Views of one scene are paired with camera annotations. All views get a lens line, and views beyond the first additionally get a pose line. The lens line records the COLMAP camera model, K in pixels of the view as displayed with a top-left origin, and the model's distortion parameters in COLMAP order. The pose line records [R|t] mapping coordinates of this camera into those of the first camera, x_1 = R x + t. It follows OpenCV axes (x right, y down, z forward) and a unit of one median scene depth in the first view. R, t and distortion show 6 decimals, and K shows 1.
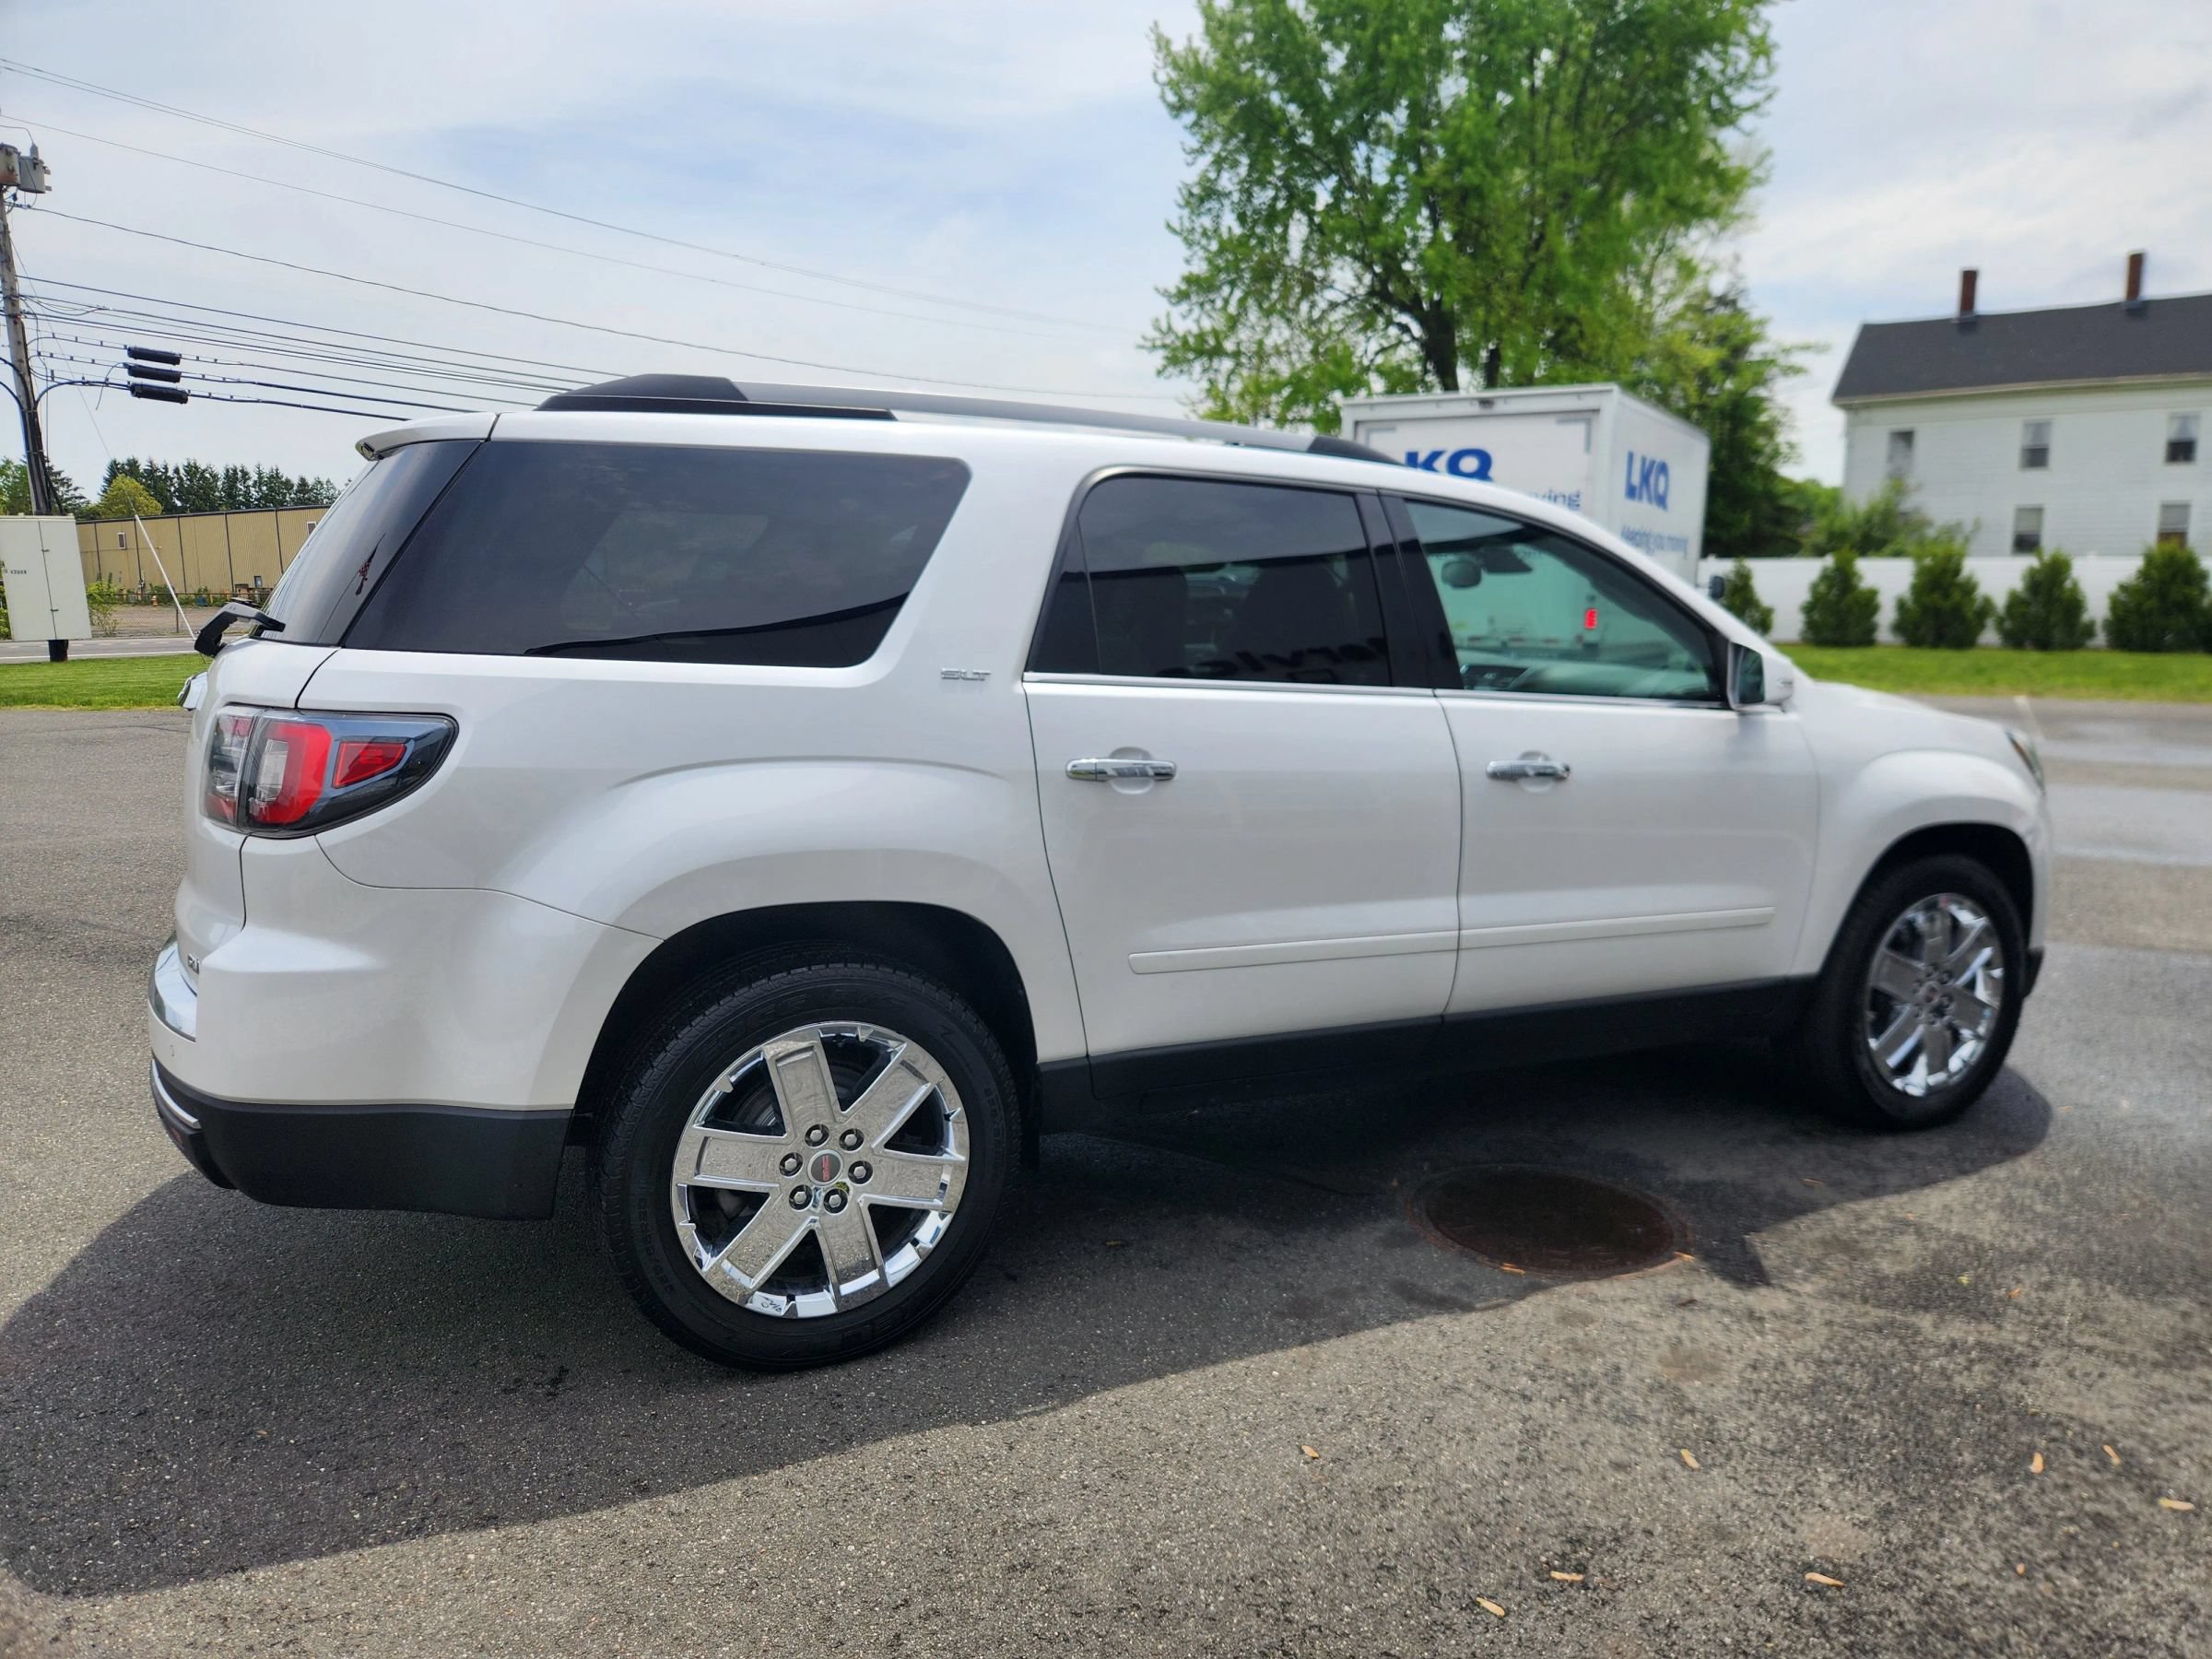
lens RADIAL K [[1490.6, 0, 1118.0], [0, 1490.6, 806.3], [0, 0, 1]] dist [0.066546, -0.056975]
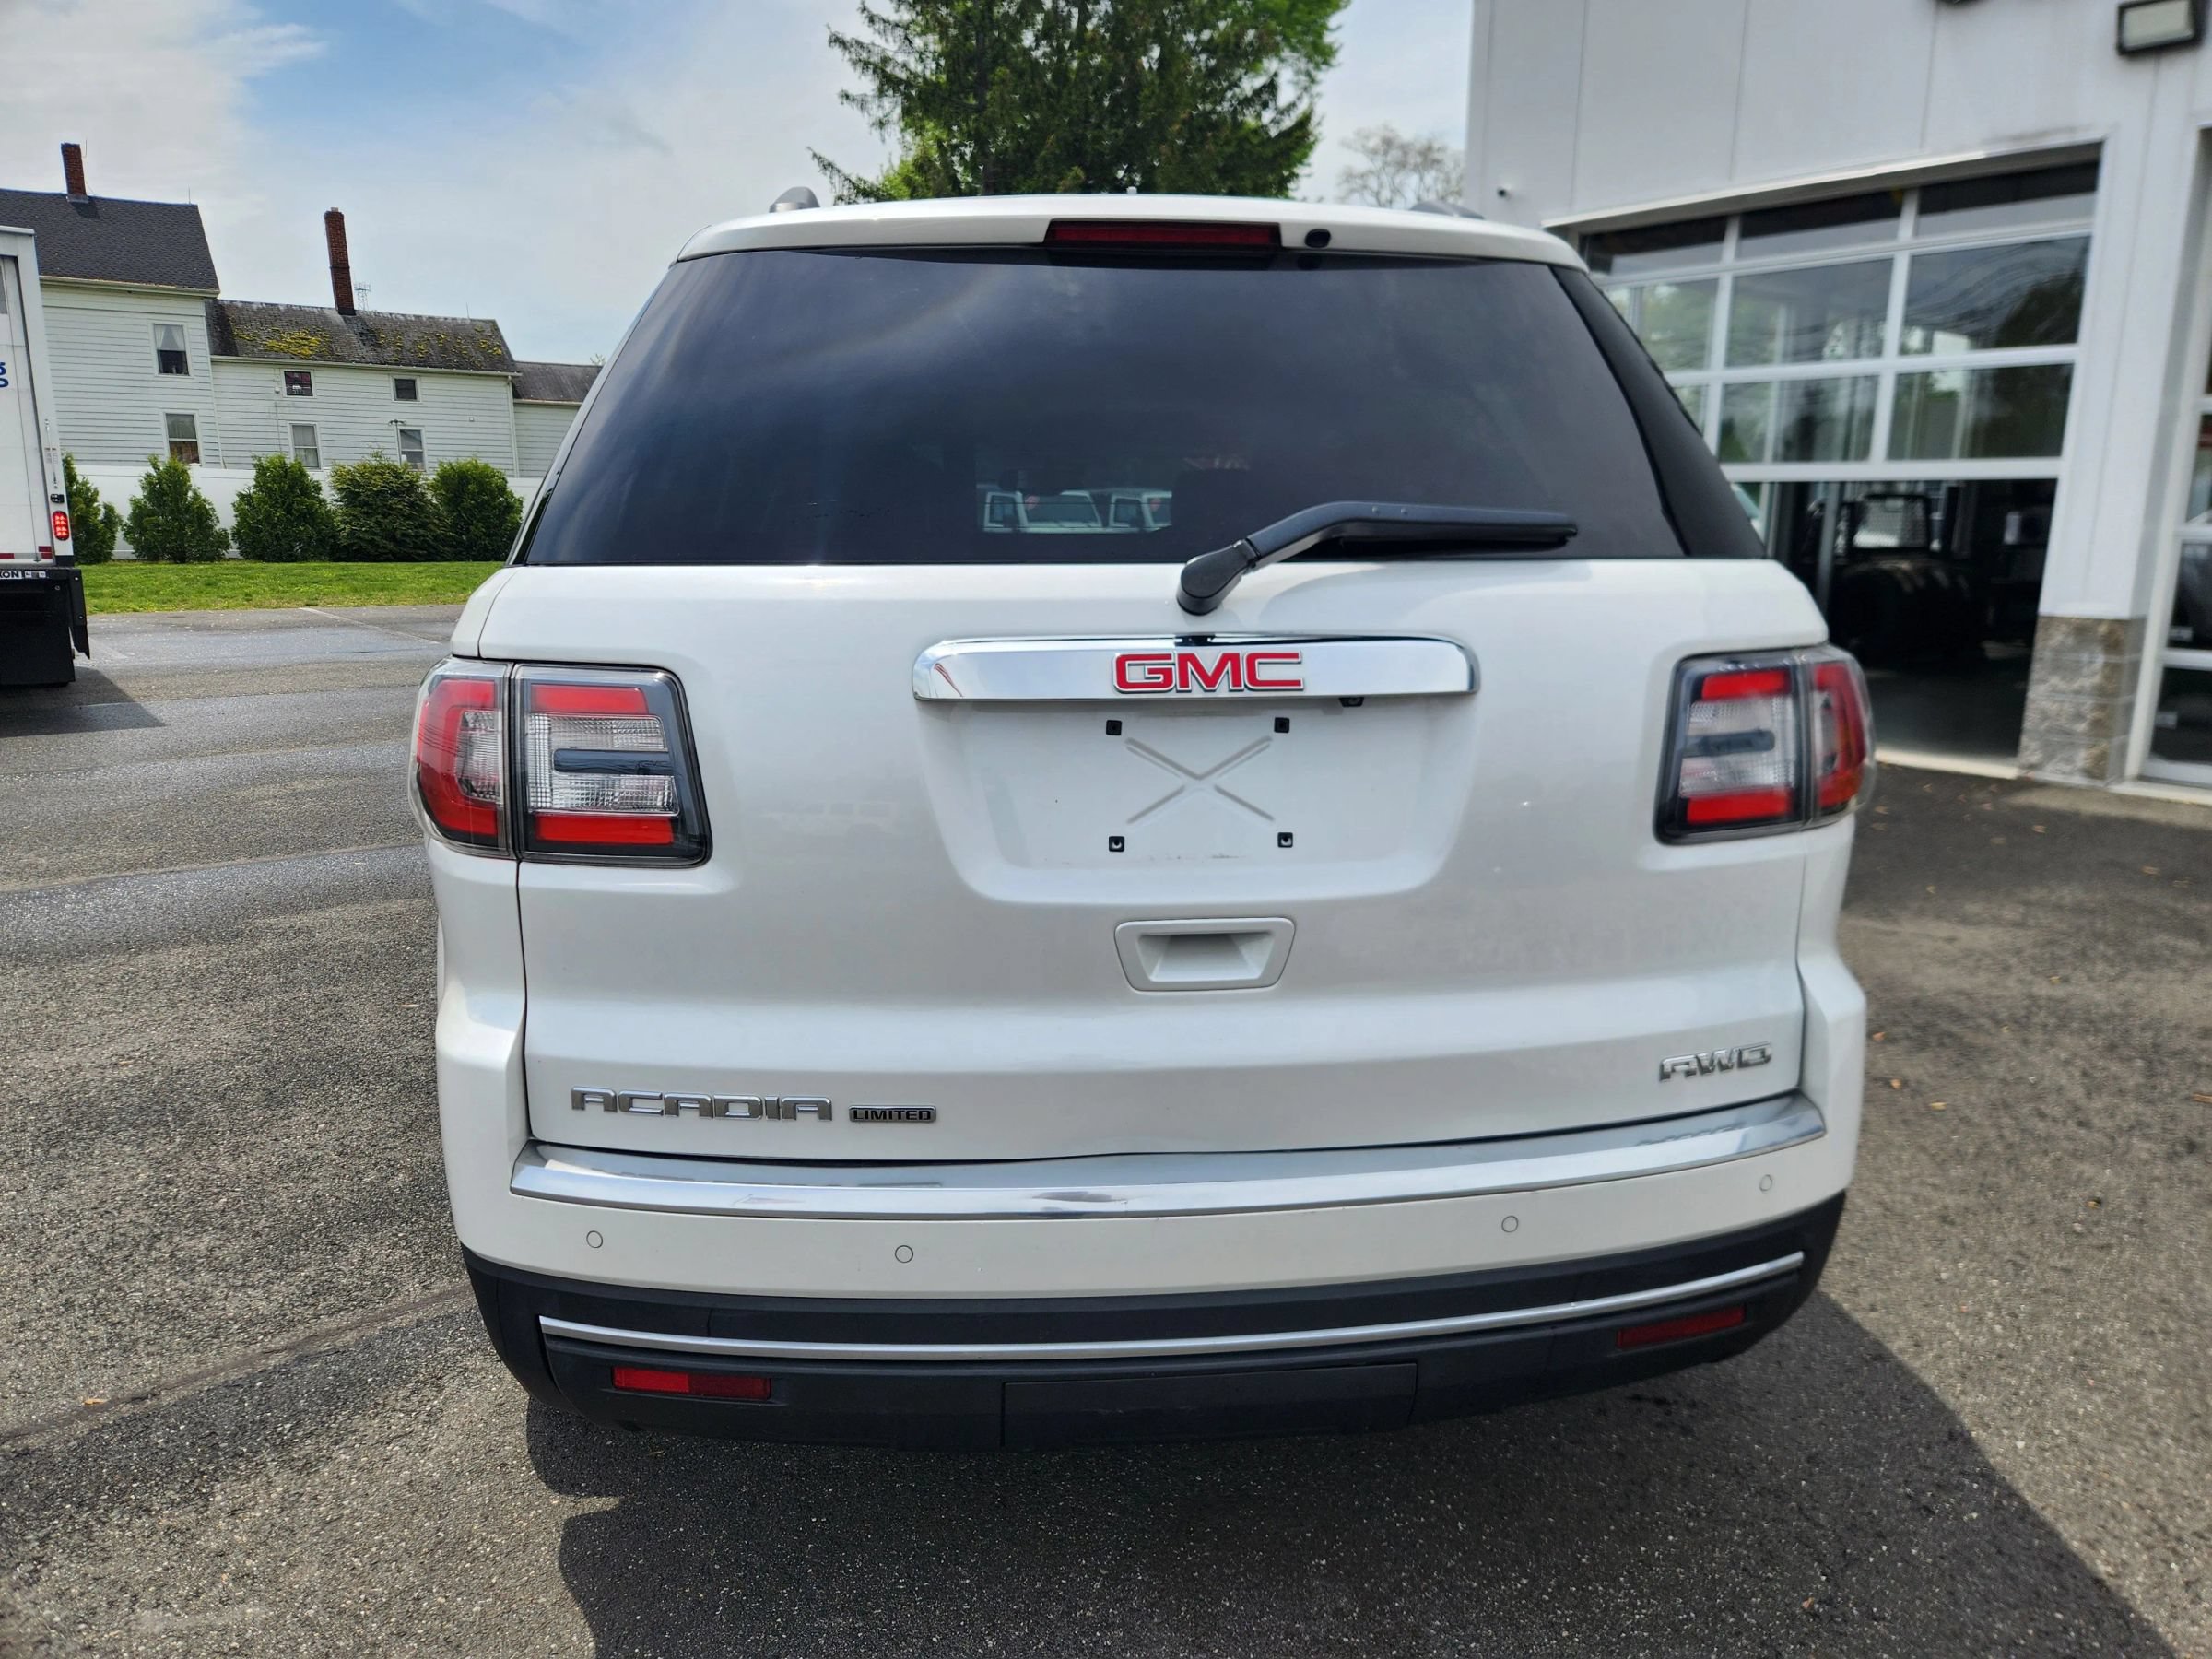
lens RADIAL K [[1490.6, 0, 1121.1], [0, 1490.6, 828.6], [0, 0, 1]] dist [0.066546, -0.056975]
pose [[0.347925, -0.196522, 0.916694, -0.222875], [0.130902, 0.978388, 0.160066, -0.022923], [-0.928339, 0.064306, 0.366131, 0.173612]]
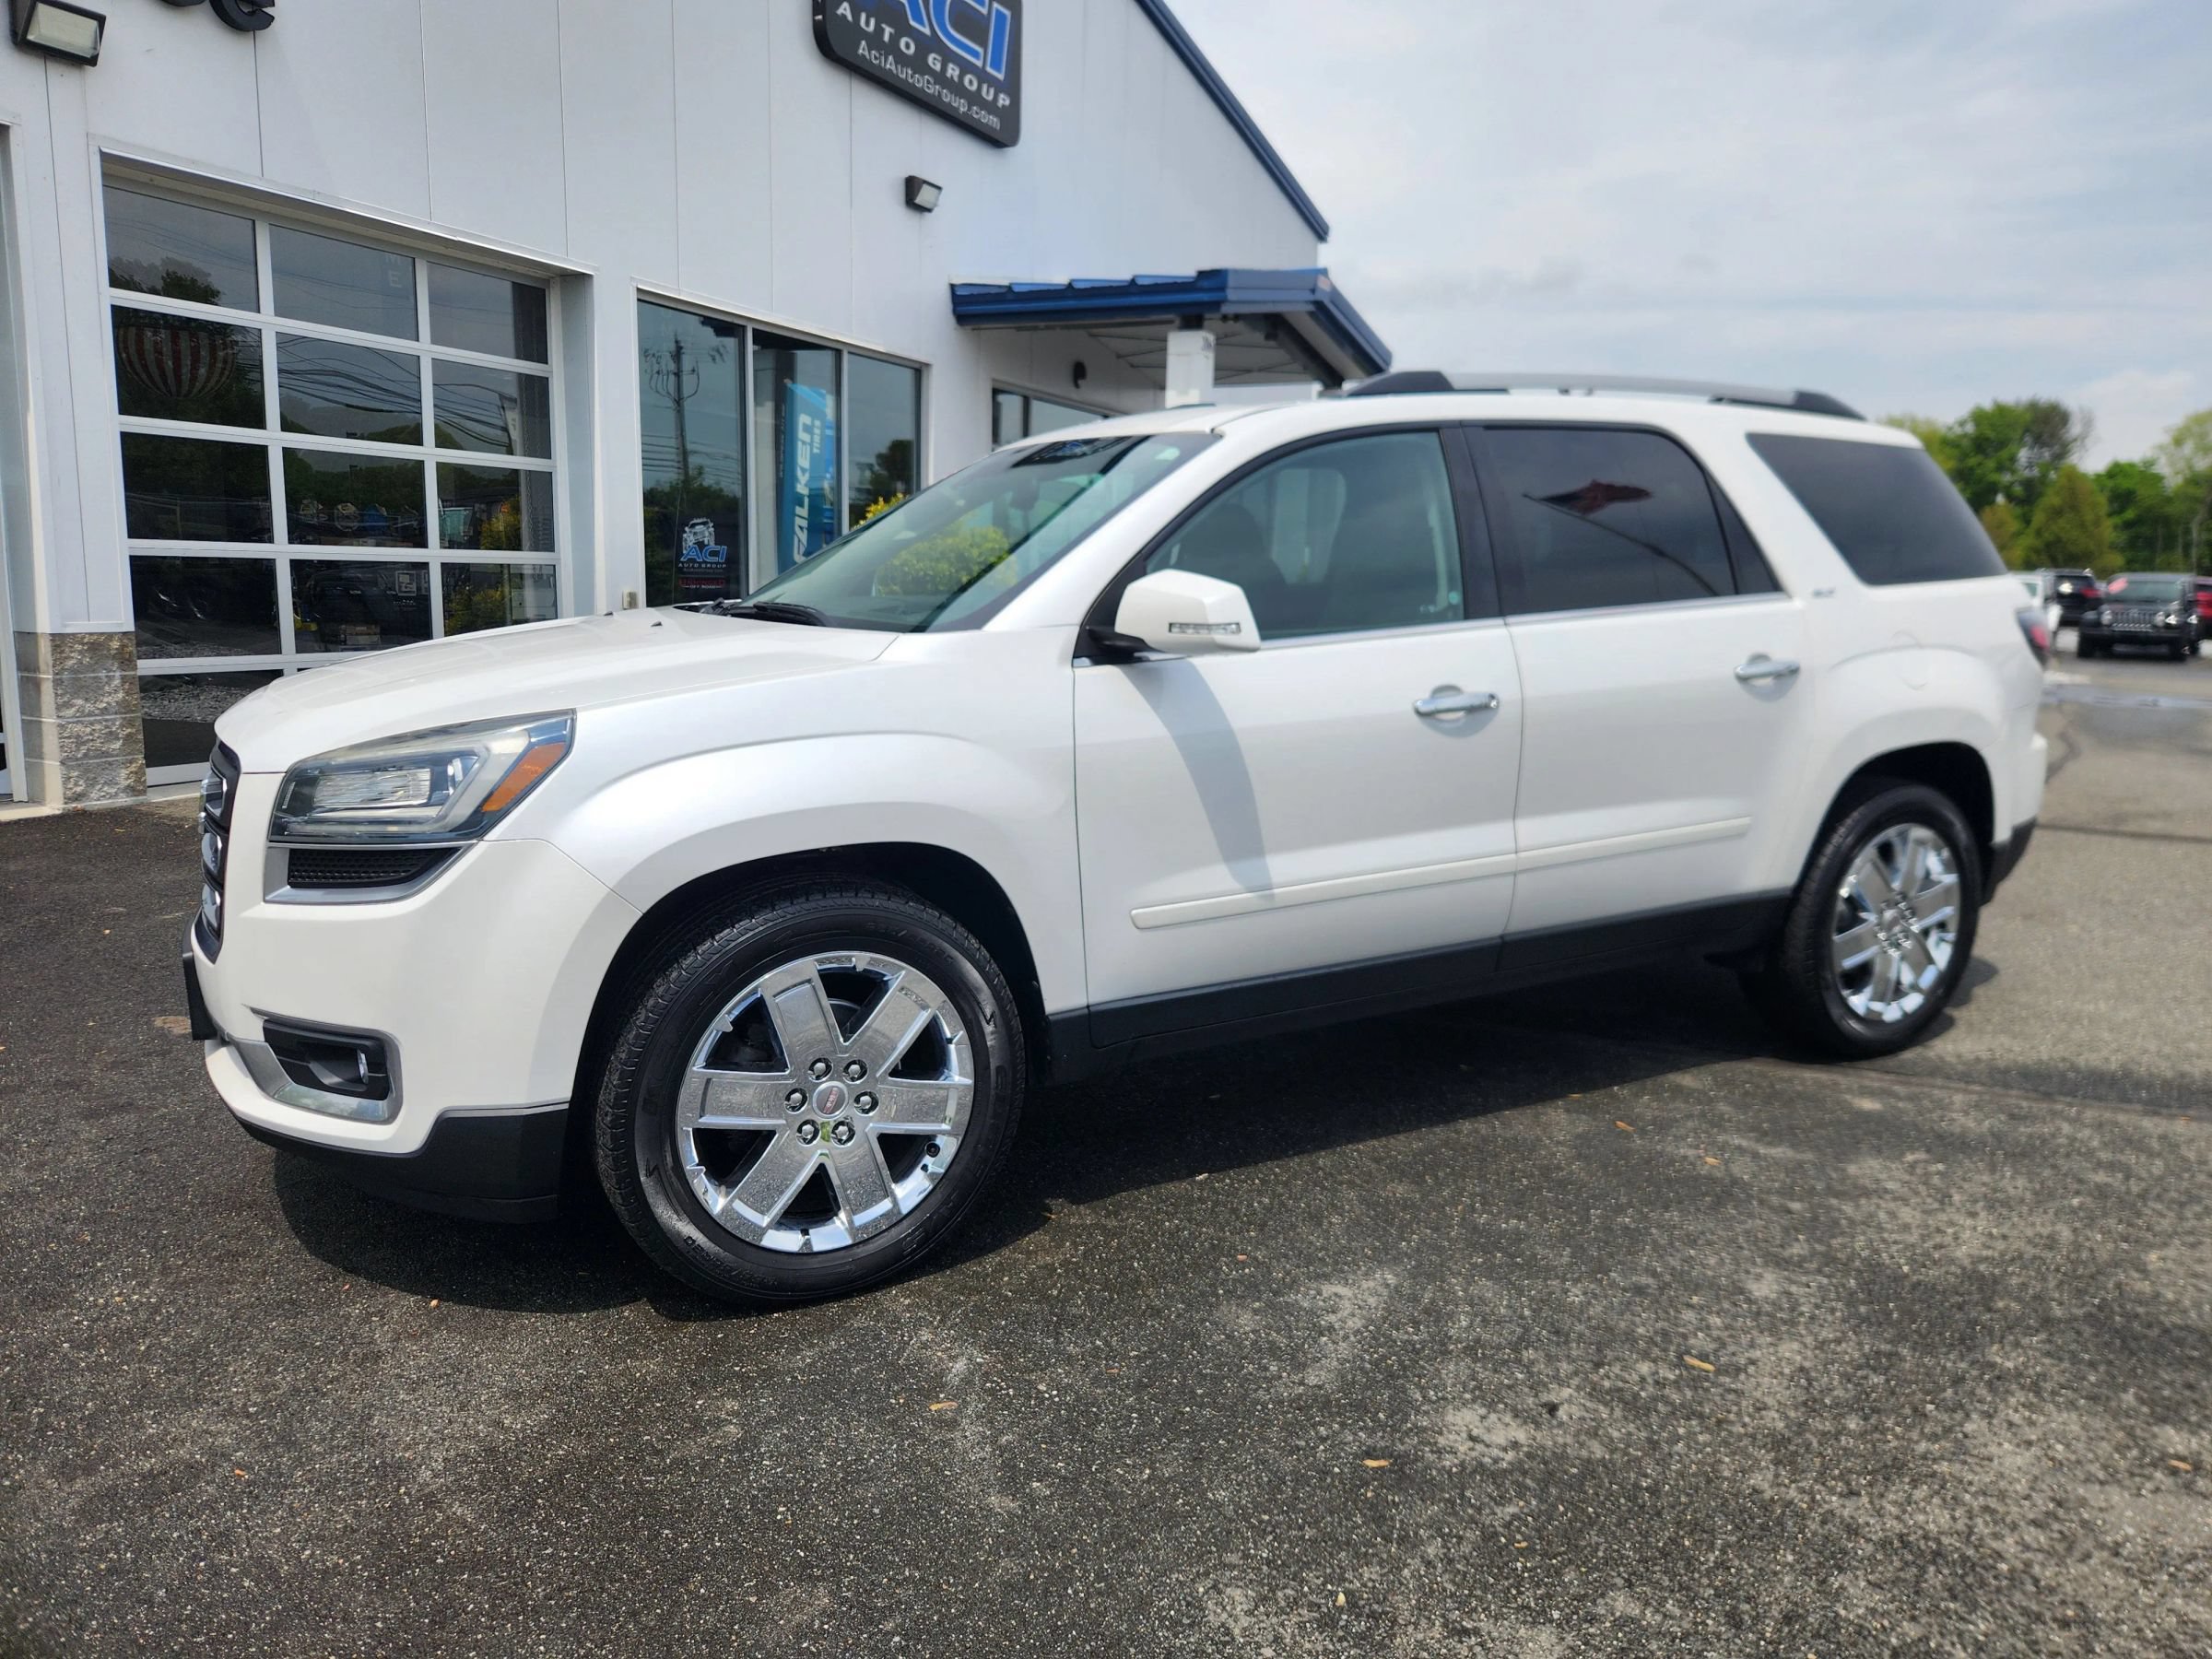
lens RADIAL K [[1490.6, 0, 1111.7], [0, 1490.6, 816.9], [0, 0, 1]] dist [0.066546, -0.056975]
pose [[-0.998306, -0.013079, -0.056691, 0.067890], [-0.029810, 0.951766, 0.305374, -0.071313], [0.049962, 0.306547, -0.950543, 0.552898]]
